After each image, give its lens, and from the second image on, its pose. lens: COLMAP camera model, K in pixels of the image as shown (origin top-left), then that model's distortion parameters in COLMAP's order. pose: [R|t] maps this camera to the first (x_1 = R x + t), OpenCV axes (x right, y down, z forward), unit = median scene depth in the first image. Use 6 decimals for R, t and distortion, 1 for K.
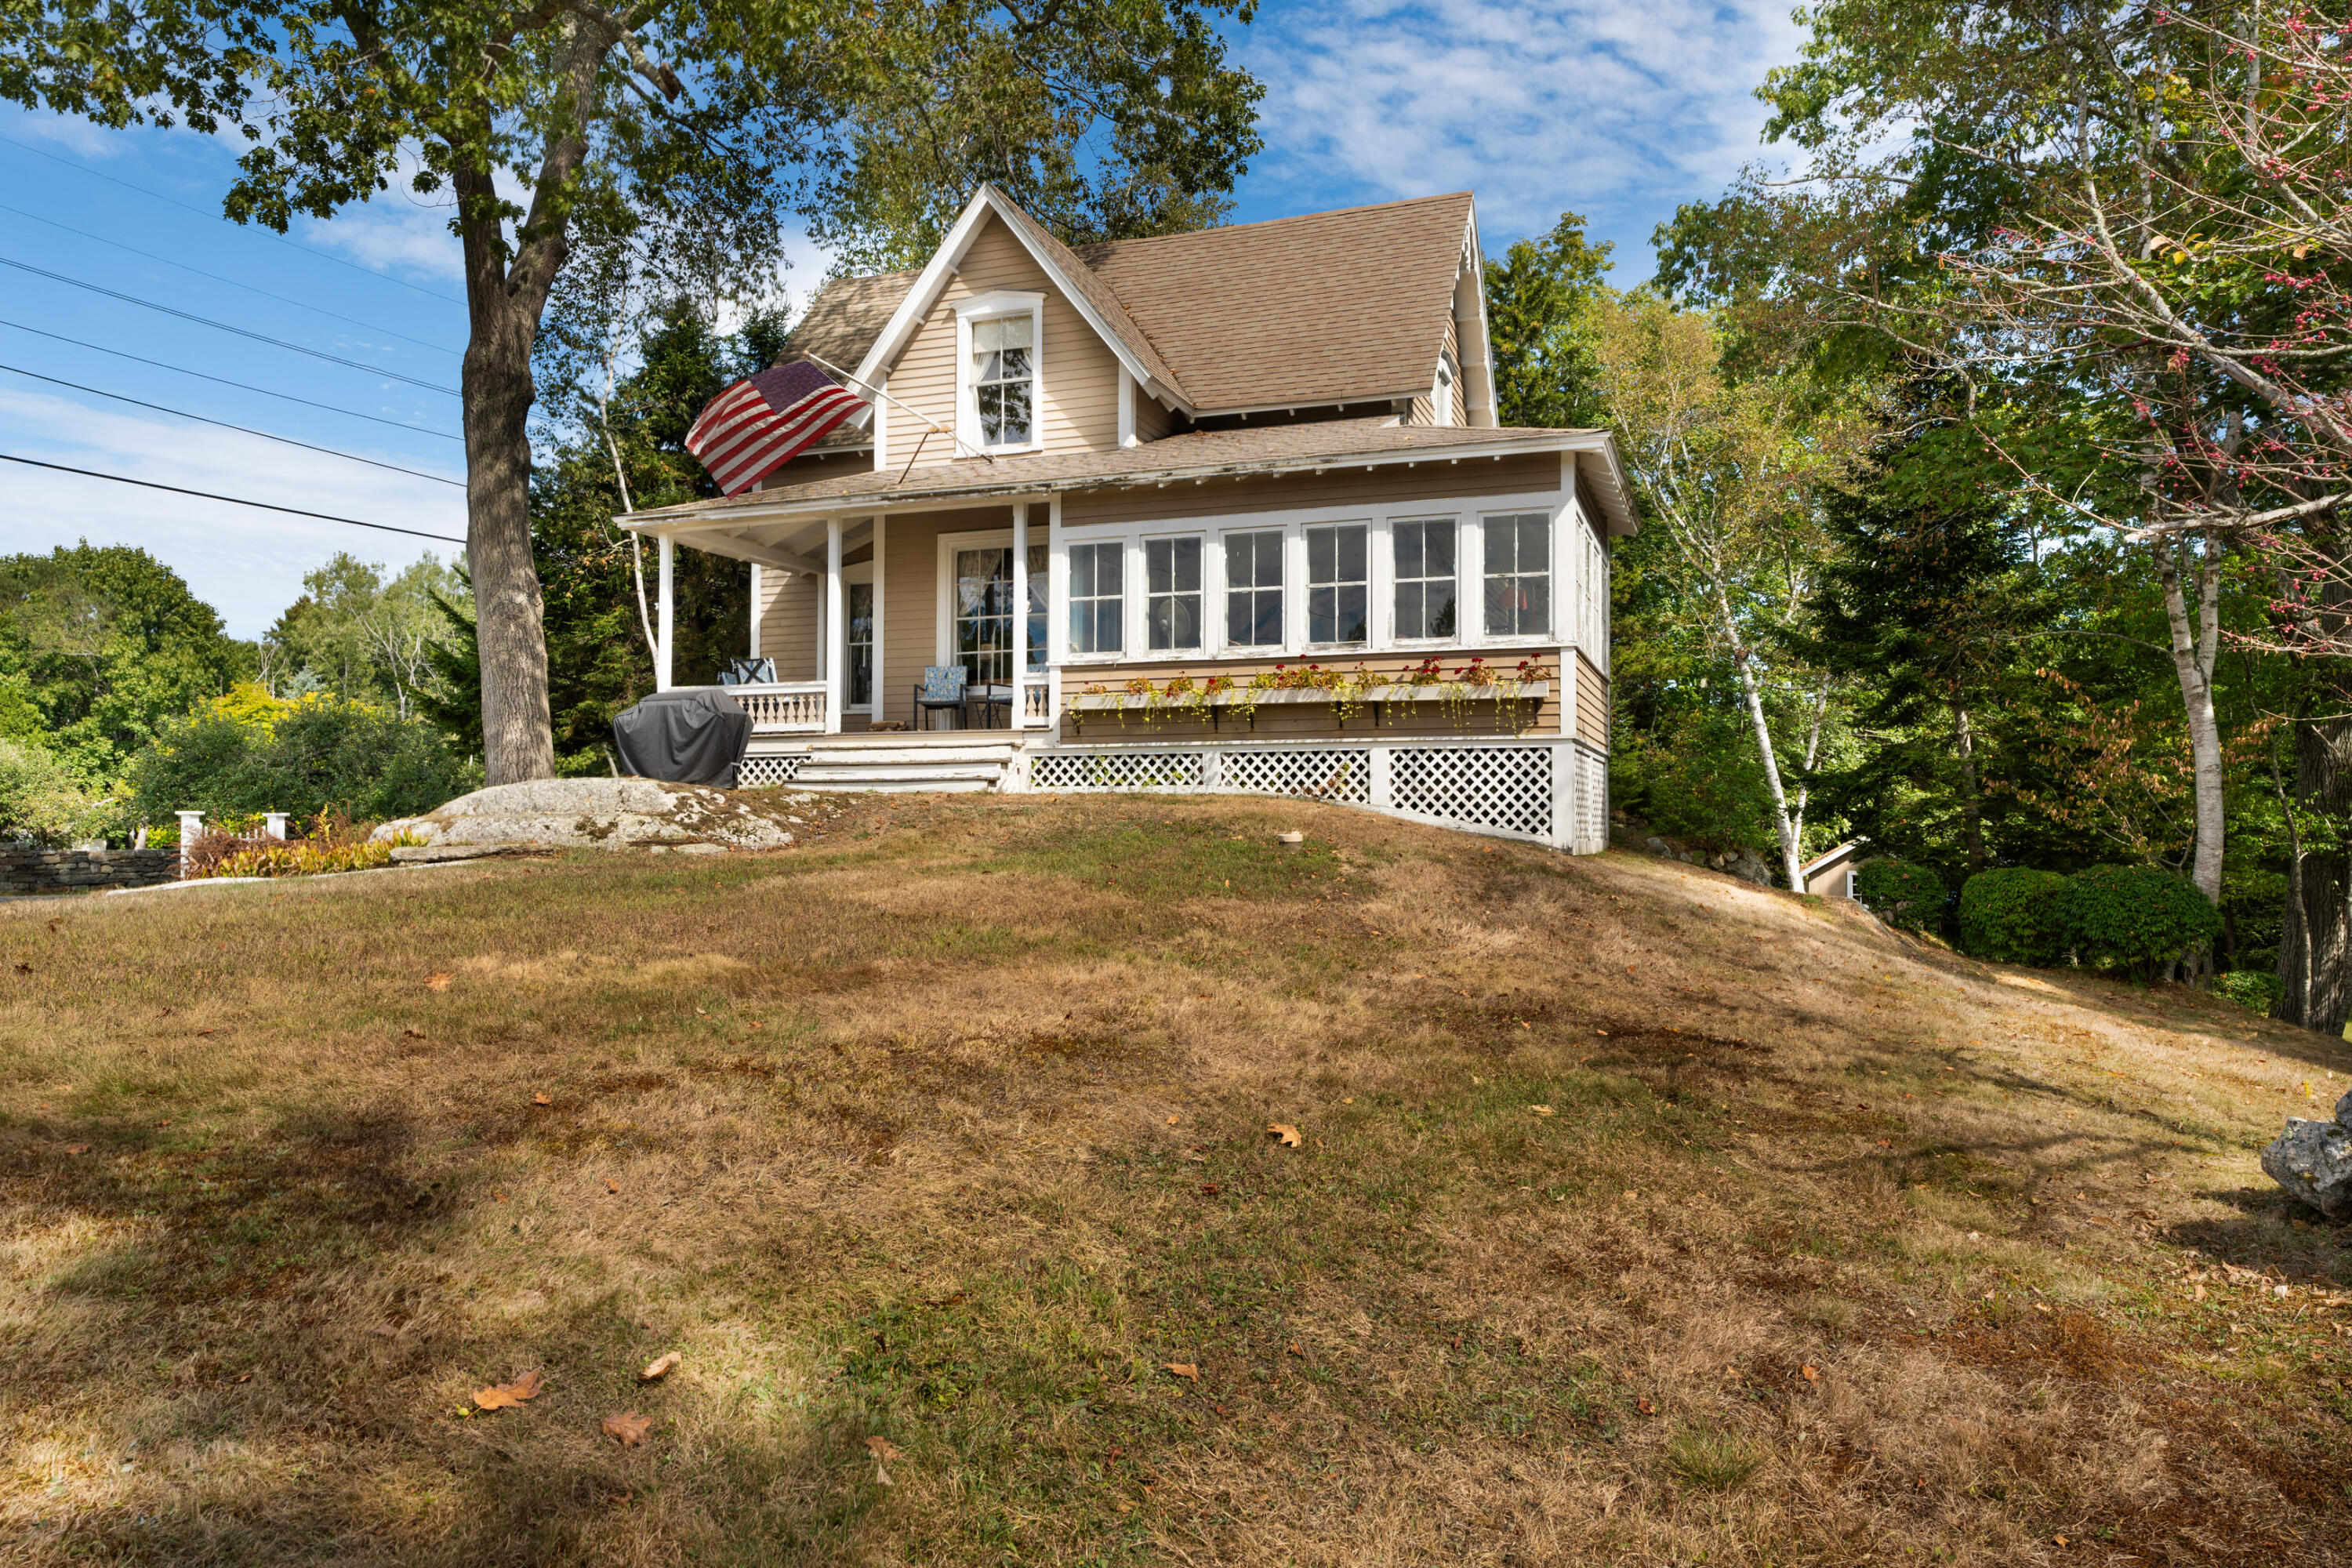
lens RADIAL K [[1582.4, 0, 1176.0], [0, 1582.4, 784.0], [0, 0, 1]] dist [0.005444, 0.000432]
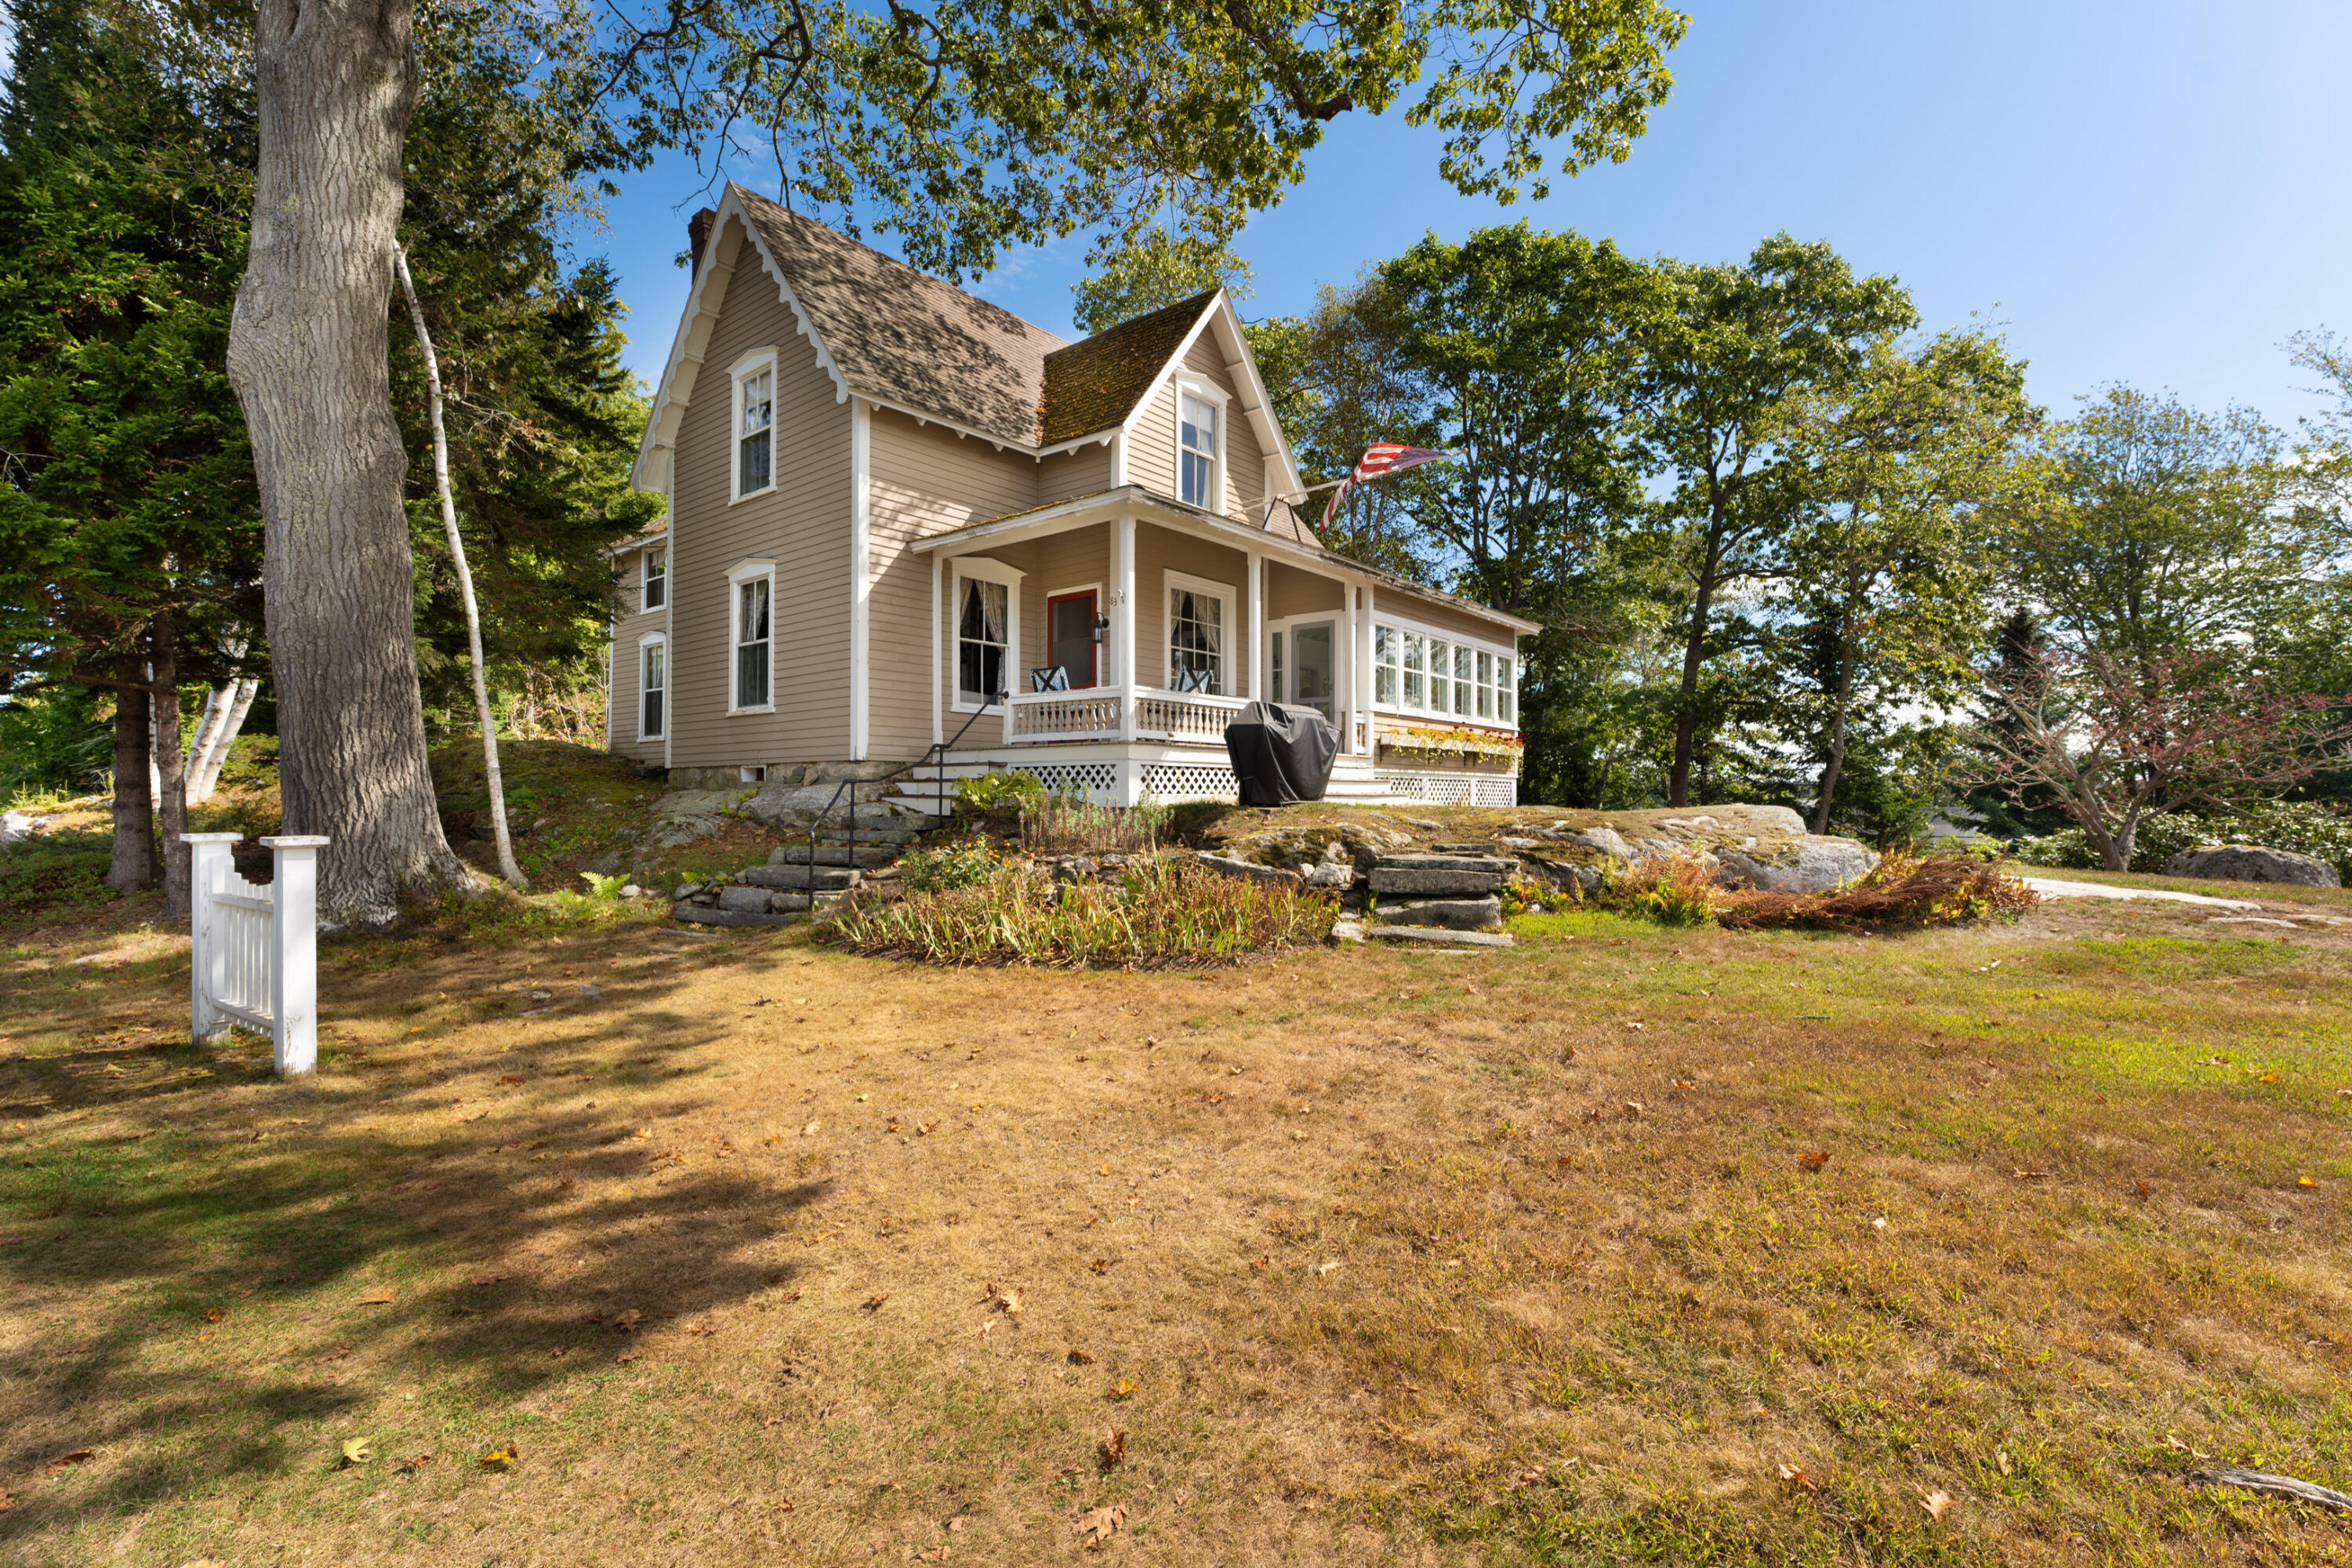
lens RADIAL K [[1055.0, 0, 1163.9], [0, 1055.0, 821.7], [0, 0, 1]] dist [-0.001837, 0.000374]
pose [[0.351421, -0.018844, 0.936028, -1.105846], [-0.029991, 0.999058, 0.031373, -0.001700], [-0.935737, -0.039098, 0.350525, 0.934423]]
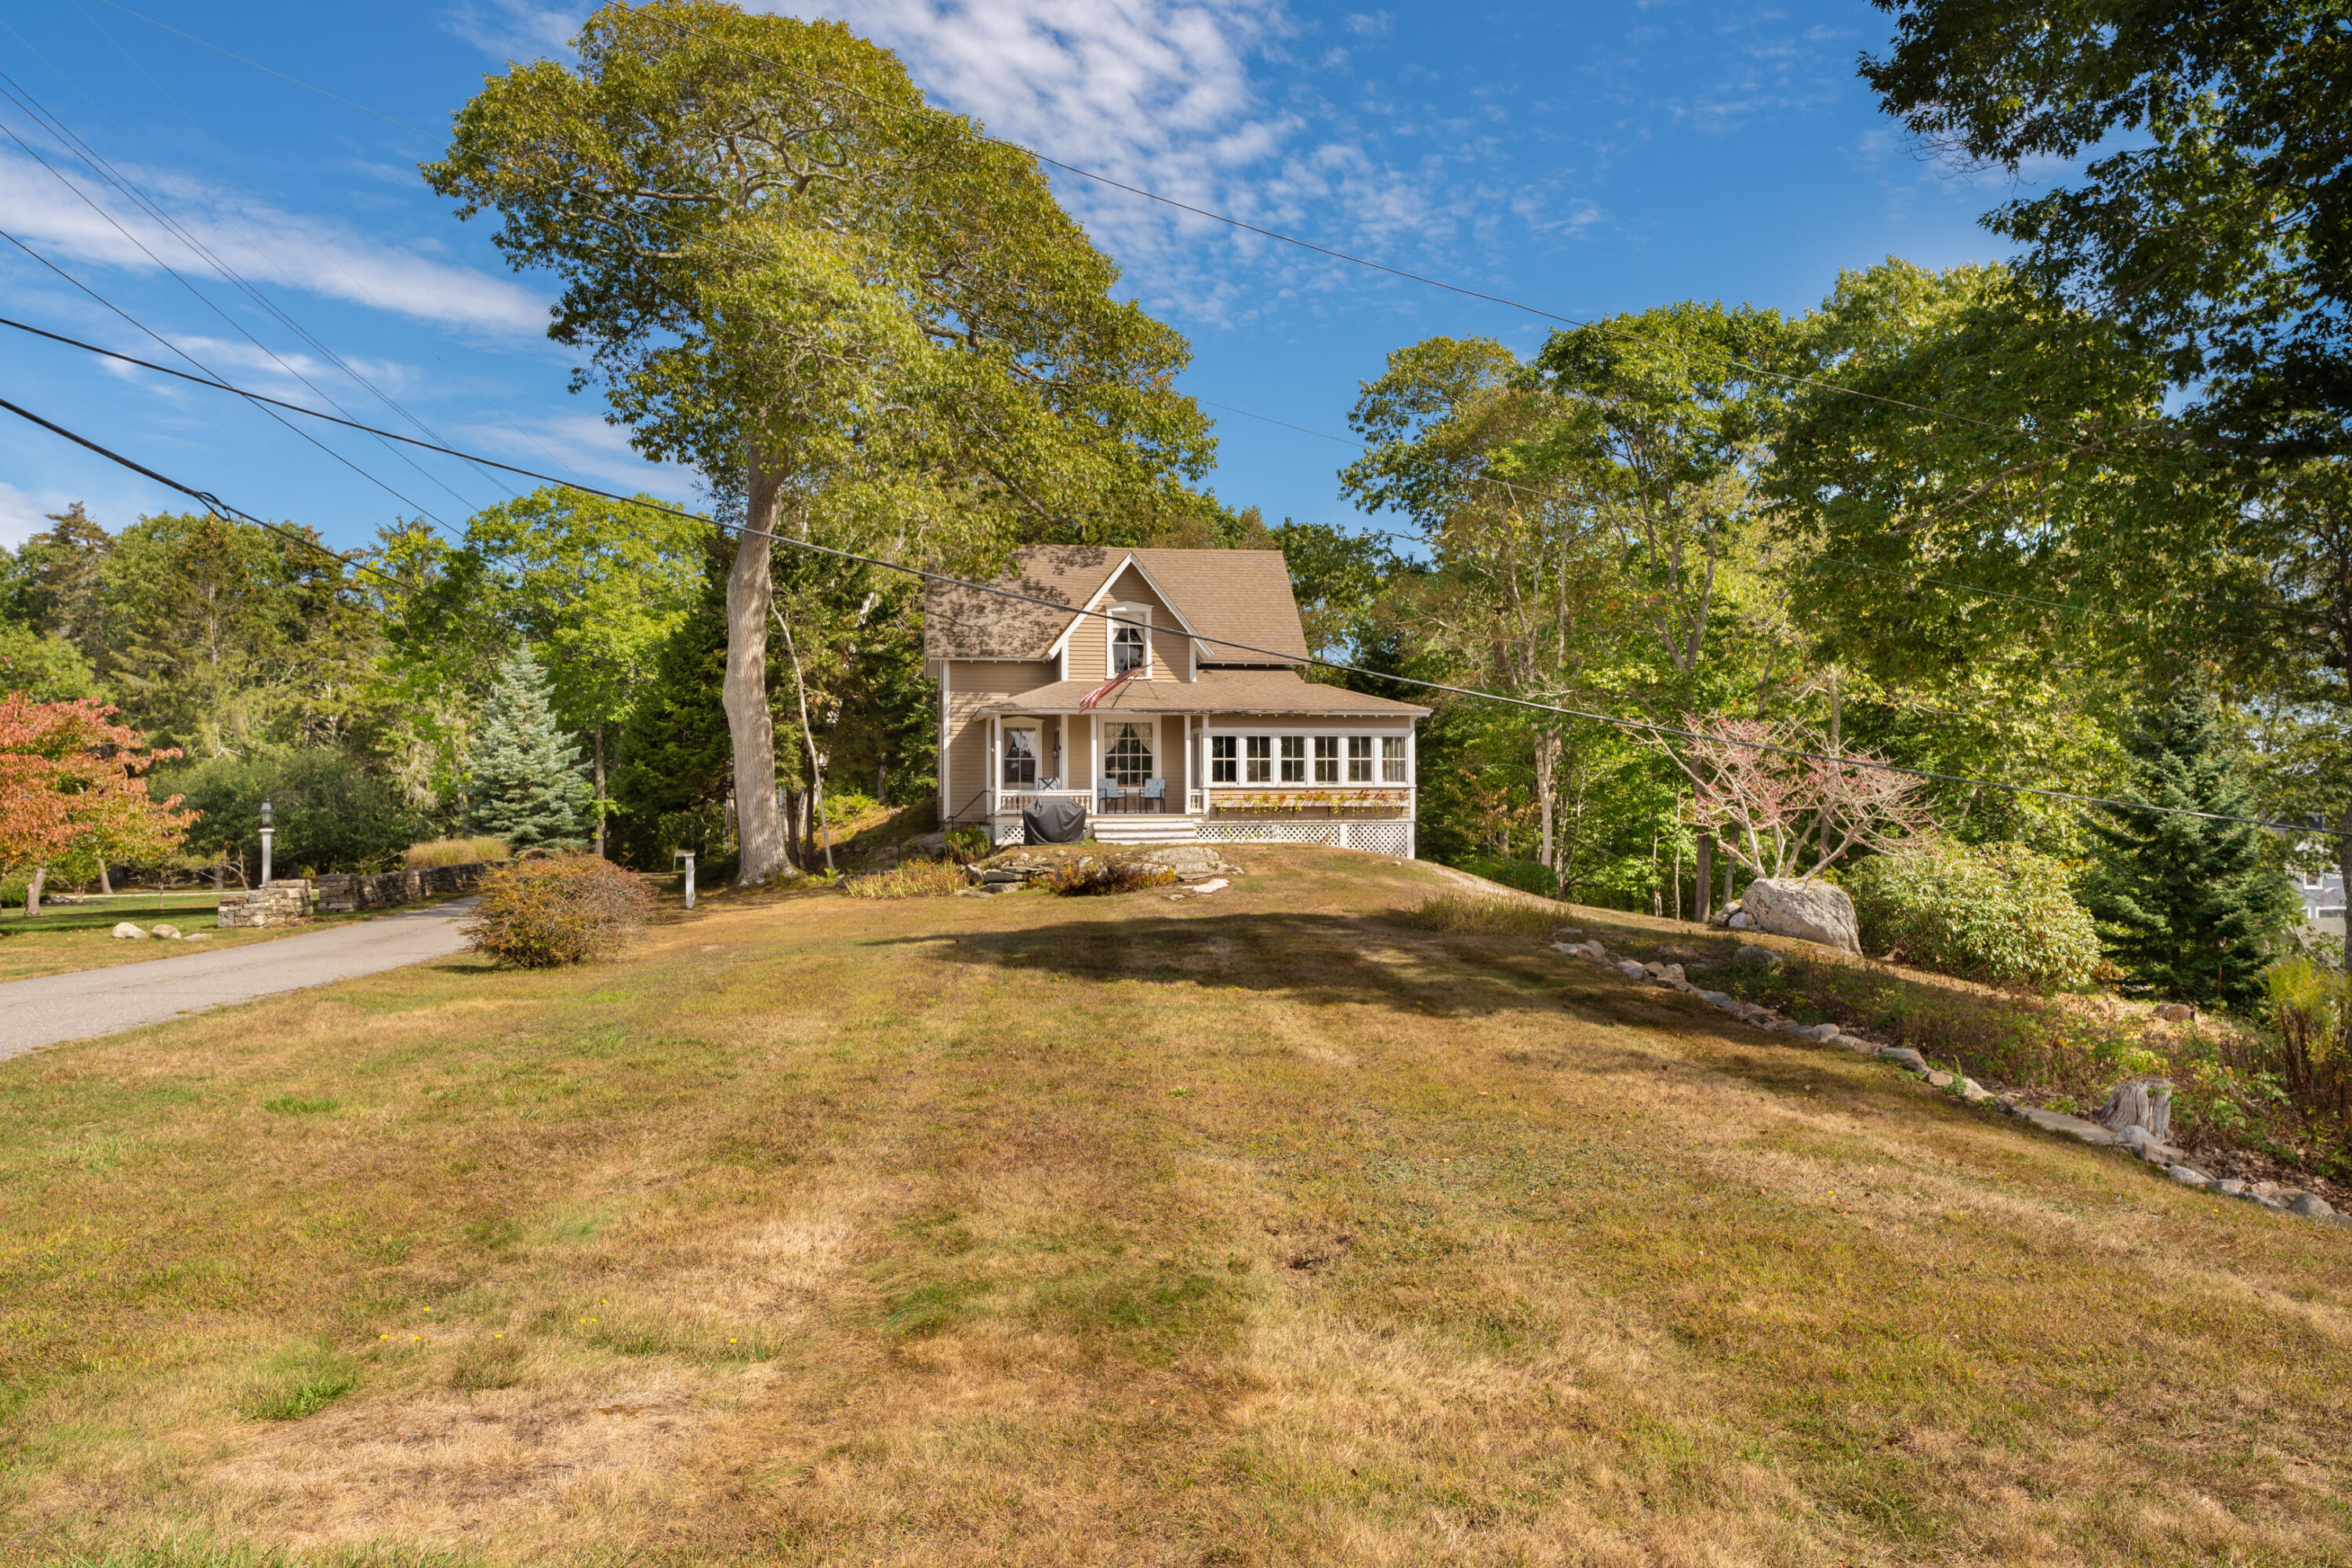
lens RADIAL K [[1582.4, 0, 1176.0], [0, 1582.4, 784.0], [0, 0, 1]] dist [0.005444, 0.000432]
pose [[0.862217, 0.005377, 0.506511, -1.431293], [-0.008002, 0.999963, 0.003007, -0.095350], [-0.506476, -0.006646, 0.862228, -1.087073]]
